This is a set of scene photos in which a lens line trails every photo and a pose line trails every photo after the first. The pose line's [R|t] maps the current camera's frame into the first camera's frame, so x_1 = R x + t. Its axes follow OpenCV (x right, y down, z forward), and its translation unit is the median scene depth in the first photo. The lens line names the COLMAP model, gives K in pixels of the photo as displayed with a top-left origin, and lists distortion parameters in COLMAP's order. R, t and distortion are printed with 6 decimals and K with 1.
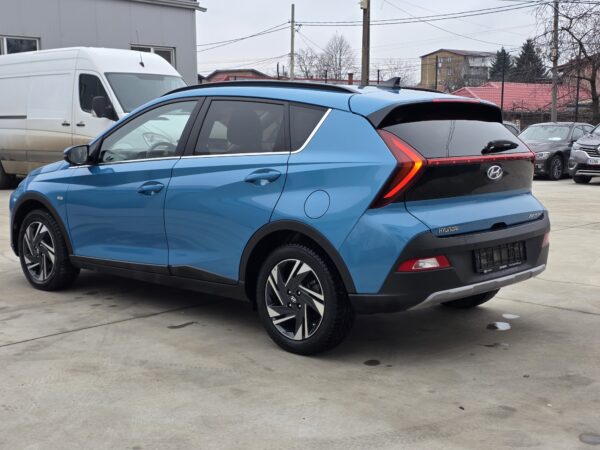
lens RADIAL K [[848.1, 0, 311.7], [0, 848.1, 238.8], [0, 0, 1]] dist [0.101249, 0.000000]
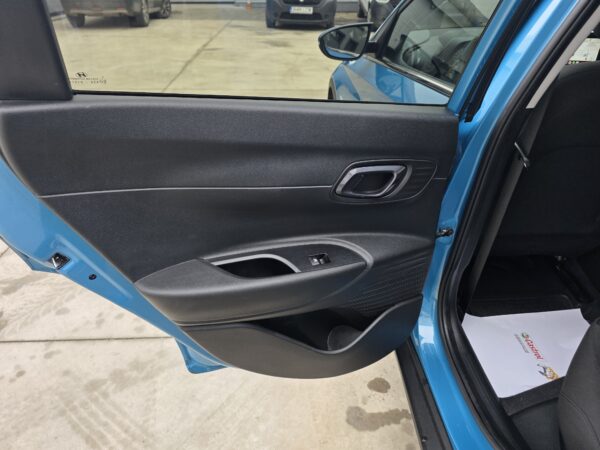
lens RADIAL K [[404.6, 0, 292.1], [0, 404.6, 224.3], [0, 0, 1]] dist [0.051287, -0.046802]
pose [[0.692324, 0.389754, -0.607272, -0.029963], [-0.107178, 0.887786, 0.447603, -0.046074], [0.713583, -0.244800, 0.656409, 0.312600]]
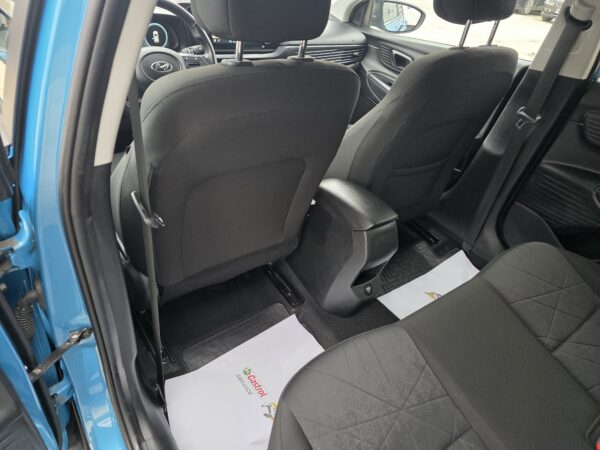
lens RADIAL K [[404.6, 0, 306.3], [0, 404.6, 228.7], [0, 0, 1]] dist [0.051287, -0.046802]
pose [[0.972217, 0.210651, -0.102083, -0.025881], [-0.140044, 0.872868, 0.467429, -0.053157], [0.187569, -0.440146, 0.878117, 0.350573]]
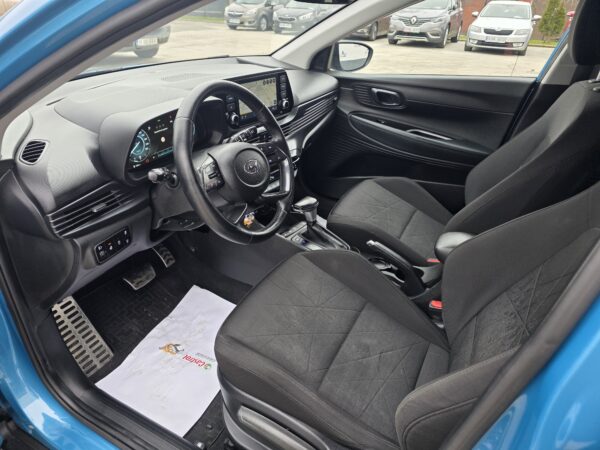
lens RADIAL K [[404.6, 0, 299.7], [0, 404.6, 220.4], [0, 0, 1]] dist [0.051287, -0.046802]
pose [[0.964264, -0.098867, 0.245807, -0.082188], [0.002361, 0.930937, 0.365172, -0.054013], [-0.264934, -0.351542, 0.897902, 0.372364]]
